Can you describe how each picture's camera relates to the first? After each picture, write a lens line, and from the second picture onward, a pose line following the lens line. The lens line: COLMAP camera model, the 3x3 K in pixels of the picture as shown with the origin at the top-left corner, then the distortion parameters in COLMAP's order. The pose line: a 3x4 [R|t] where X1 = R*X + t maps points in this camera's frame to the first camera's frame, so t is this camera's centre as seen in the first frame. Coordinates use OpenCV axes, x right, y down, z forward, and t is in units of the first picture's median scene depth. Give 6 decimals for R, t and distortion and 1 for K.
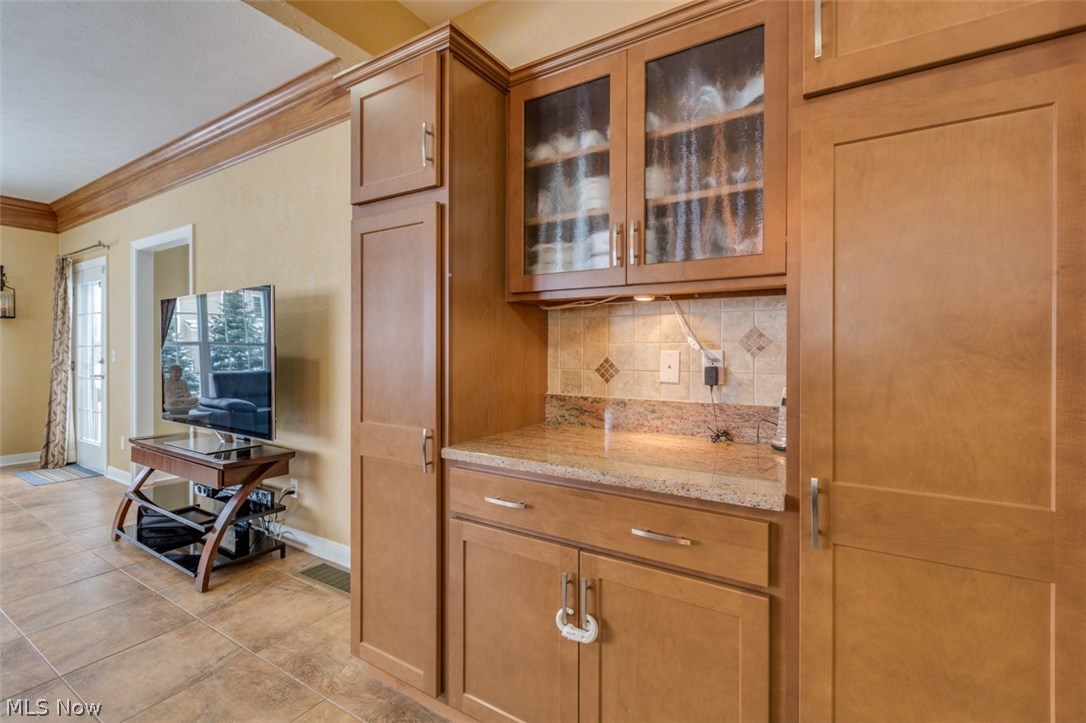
lens RADIAL K [[477.0, 0, 543.1], [0, 477.0, 355.4], [0, 0, 1]] dist [-0.002567, -0.000448]
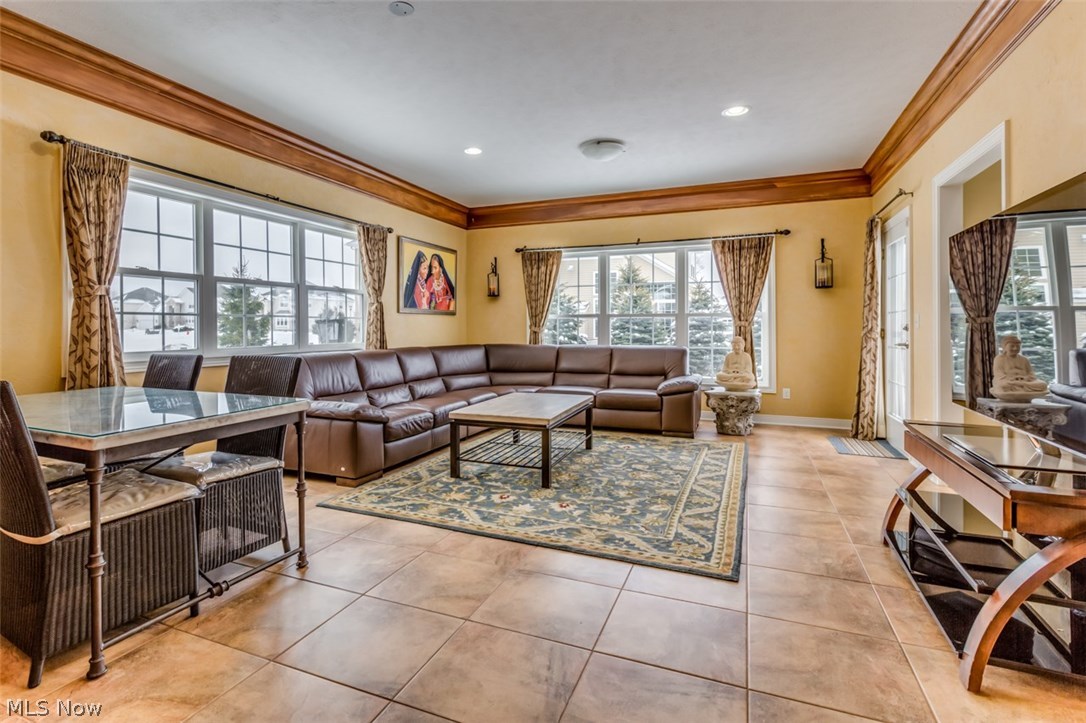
lens RADIAL K [[530.3, 0, 486.2], [0, 530.3, 329.4], [0, 0, 1]] dist [0.001125, 0.000375]
pose [[0.106640, 0.000727, -0.994297, -0.042900], [-0.001801, 0.999998, 0.000538, 0.014747], [0.994296, 0.001733, 0.106641, 0.126699]]
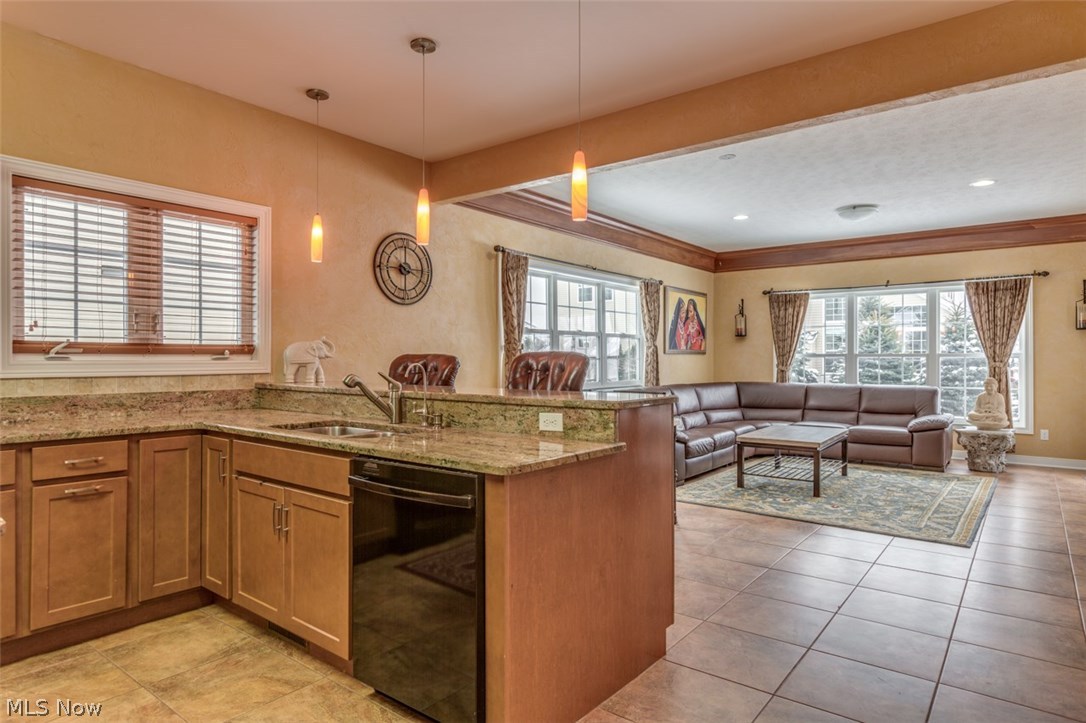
lens RADIAL K [[612.6, 0, 594.4], [0, 612.6, 358.1], [0, 0, 1]] dist [0.001139, -0.000507]
pose [[-0.046903, -0.005093, -0.998886, 0.282765], [-0.008348, 0.999954, -0.004706, -0.000045], [0.998865, 0.008118, -0.046943, -0.029972]]
